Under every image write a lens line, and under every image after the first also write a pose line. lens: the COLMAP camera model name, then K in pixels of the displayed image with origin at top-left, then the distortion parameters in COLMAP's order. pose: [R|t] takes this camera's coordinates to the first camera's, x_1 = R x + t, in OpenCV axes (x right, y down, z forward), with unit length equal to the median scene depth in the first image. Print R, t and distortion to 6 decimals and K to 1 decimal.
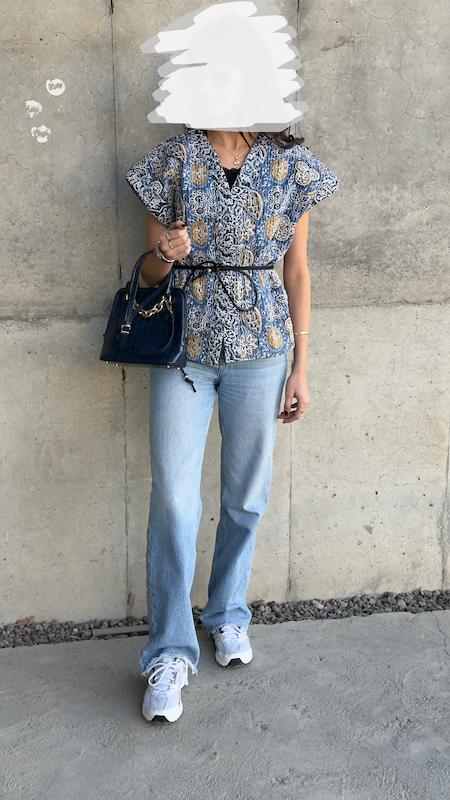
lens RADIAL K [[1098.5, 0, 227.6], [0, 1098.5, 403.7], [0, 0, 1]] dist [0.120450, -0.046627]
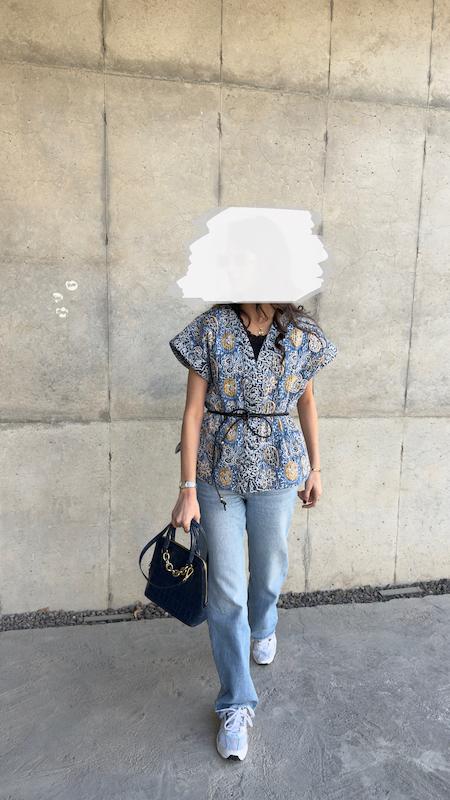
lens RADIAL K [[556.9, 0, 227.2], [0, 556.9, 400.8], [0, 0, 1]] dist [0.074589, -0.116300]
pose [[0.999659, 0.023093, 0.012194, 0.067882], [-0.021544, 0.993170, -0.114672, -0.017431], [-0.014758, 0.114370, 0.993329, 0.158272]]
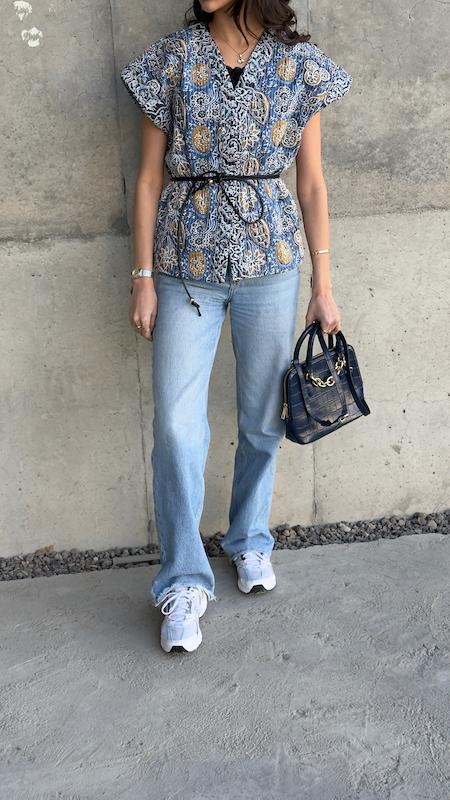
lens RADIAL K [[1092.8, 0, 226.4], [0, 1092.8, 412.2], [0, 0, 1]] dist [0.151623, -0.319421]
pose [[0.998692, -0.026456, -0.043760, 0.024527], [0.030204, 0.995721, 0.087334, -0.006227], [0.041262, -0.088541, 0.995218, 0.050483]]
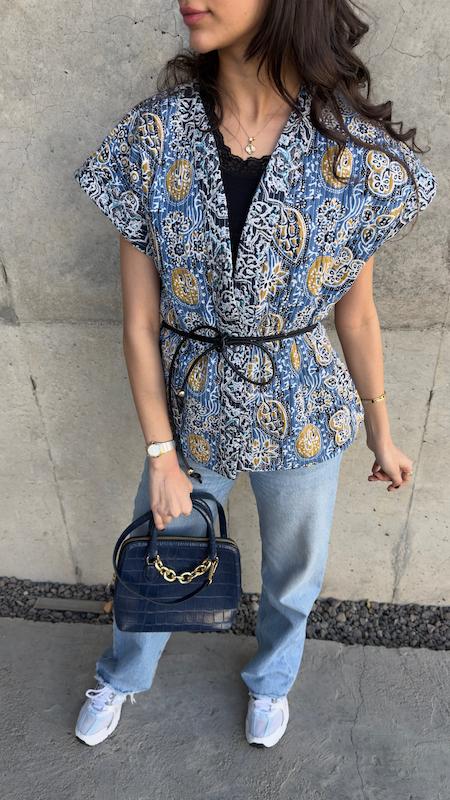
lens RADIAL K [[556.9, 0, 227.2], [0, 556.9, 400.8], [0, 0, 1]] dist [0.074589, -0.116300]
pose [[0.956303, 0.134046, -0.259838, 0.177133], [-0.051125, 0.951683, 0.302798, -0.159156], [0.287872, -0.276282, 0.916950, 0.612837]]
